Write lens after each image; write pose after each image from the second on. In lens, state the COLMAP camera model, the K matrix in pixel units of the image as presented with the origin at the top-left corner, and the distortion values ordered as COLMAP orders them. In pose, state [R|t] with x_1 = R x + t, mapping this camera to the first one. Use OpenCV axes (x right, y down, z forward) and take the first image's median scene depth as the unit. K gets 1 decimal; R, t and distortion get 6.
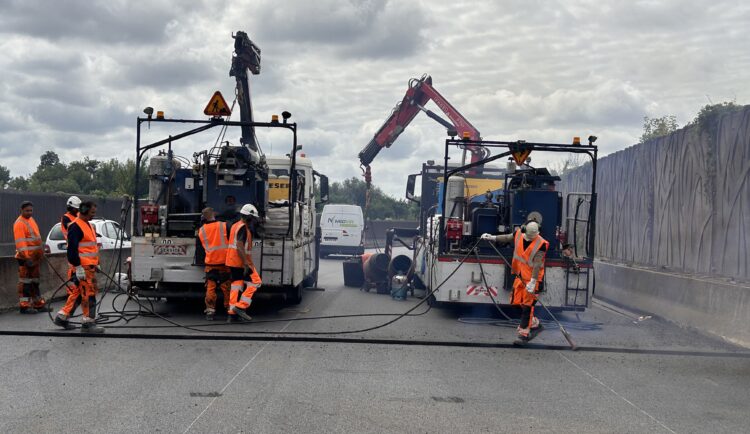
lens RADIAL K [[1039.8, 0, 364.1], [0, 1039.8, 203.0], [0, 0, 1]] dist [0.157298, 0.000000]
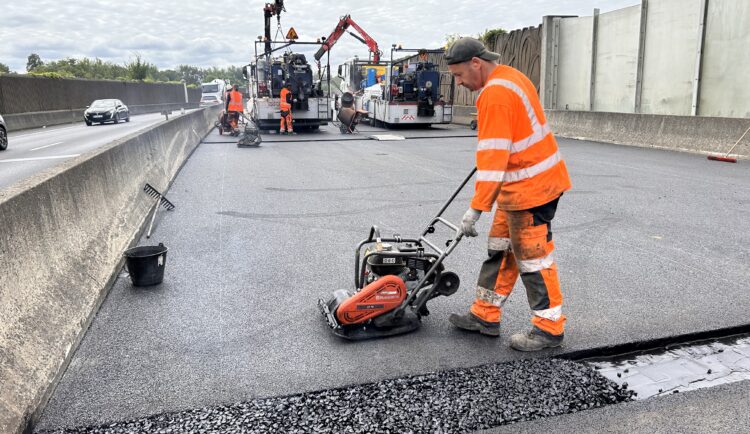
lens RADIAL K [[560.1, 0, 378.3], [0, 560.1, 216.1], [0, 0, 1]] dist [0.047035, -0.054187]
pose [[0.971731, -0.084083, 0.220609, -0.251980], [0.029425, 0.970277, 0.240200, -0.003799], [-0.234249, -0.226918, 0.945323, -0.212957]]
